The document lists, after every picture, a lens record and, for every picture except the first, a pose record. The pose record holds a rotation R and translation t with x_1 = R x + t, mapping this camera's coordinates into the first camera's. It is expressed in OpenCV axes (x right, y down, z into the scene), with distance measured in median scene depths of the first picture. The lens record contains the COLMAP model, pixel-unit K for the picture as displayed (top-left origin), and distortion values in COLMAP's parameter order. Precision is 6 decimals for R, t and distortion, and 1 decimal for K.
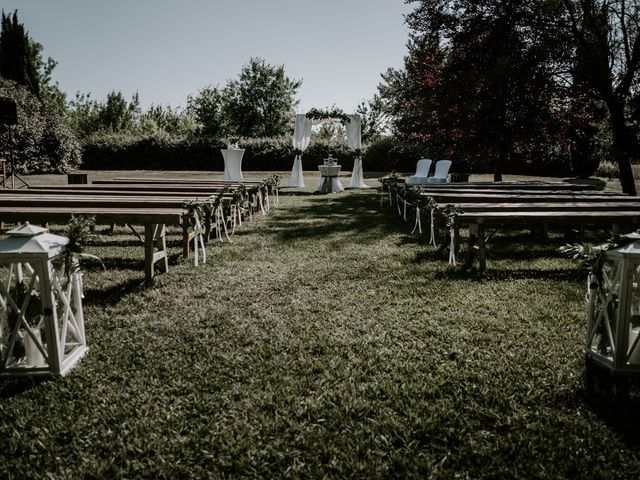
lens RADIAL K [[458.7, 0, 320.0], [0, 458.7, 240.0], [0, 0, 1]] dist [-0.074869, 0.052428]
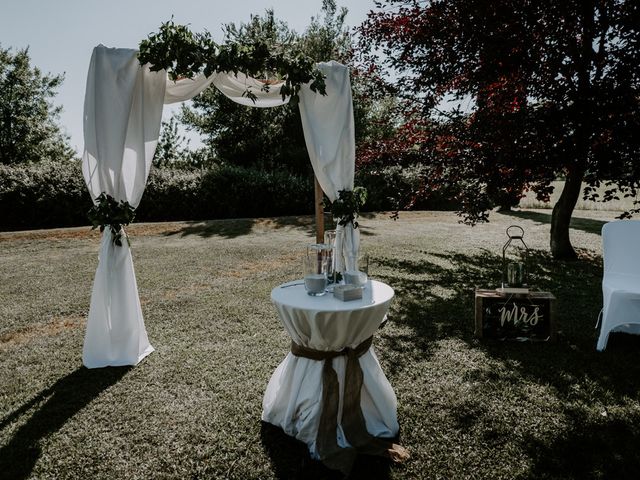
lens RADIAL K [[458.7, 0, 320.0], [0, 458.7, 240.0], [0, 0, 1]] dist [-0.074869, 0.052428]
pose [[0.888038, -0.083933, 0.452044, -0.024583], [0.110002, 0.993428, -0.031644, -0.065970], [-0.446417, 0.077827, 0.891434, 0.311070]]
